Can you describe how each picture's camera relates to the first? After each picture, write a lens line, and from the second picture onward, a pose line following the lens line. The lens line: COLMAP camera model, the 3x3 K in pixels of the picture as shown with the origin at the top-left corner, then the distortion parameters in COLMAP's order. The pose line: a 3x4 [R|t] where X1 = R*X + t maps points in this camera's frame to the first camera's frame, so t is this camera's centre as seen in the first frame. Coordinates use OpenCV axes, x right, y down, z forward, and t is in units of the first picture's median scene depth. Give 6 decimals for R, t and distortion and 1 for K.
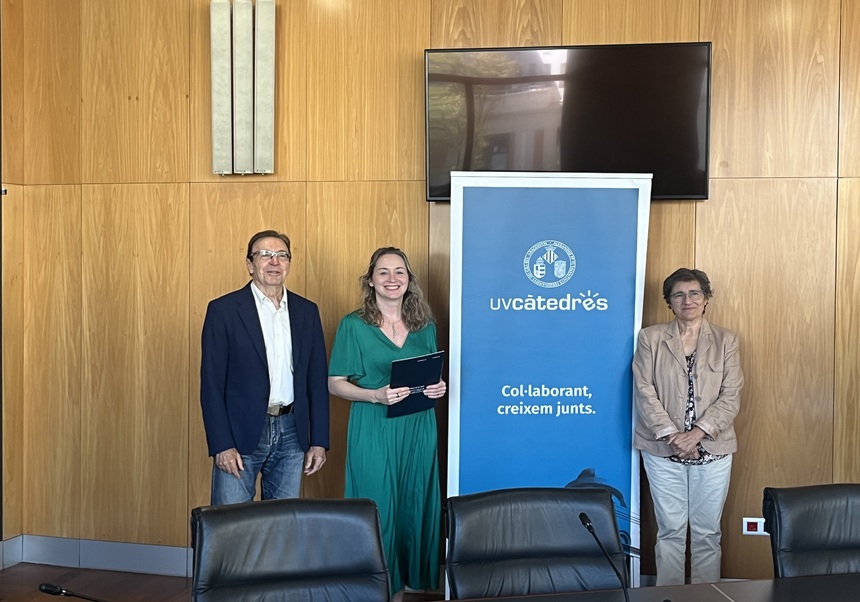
lens RADIAL K [[1347.9, 0, 456.3], [0, 1347.9, 300.5], [0, 0, 1]] dist [0.018517, 0.056040]
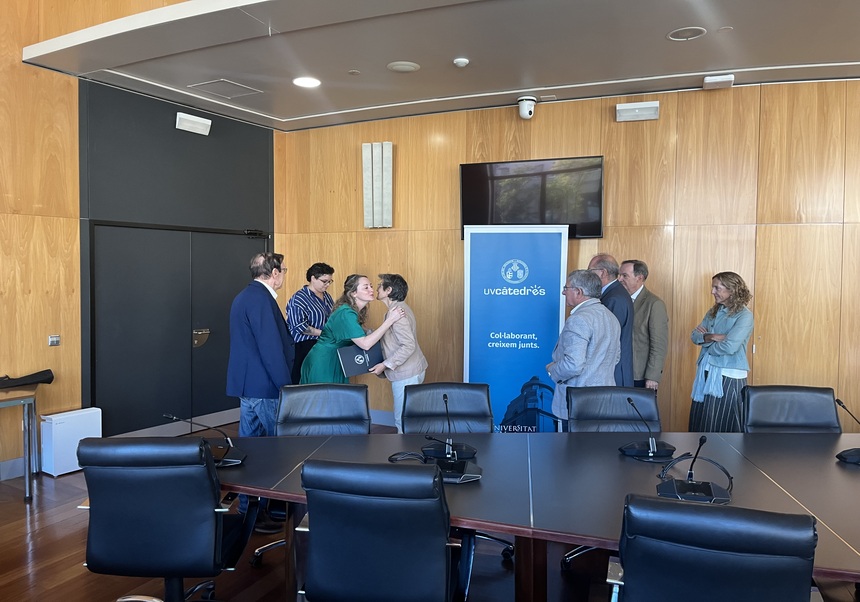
lens RADIAL K [[684.6, 0, 432.3], [0, 684.6, 292.9], [0, 0, 1]] dist [0.055252, -0.086466]
pose [[0.977043, 0.008198, -0.212884, 0.157889], [-0.006941, 0.999954, 0.006651, -0.001198], [0.212929, -0.005021, 0.977055, -0.007317]]
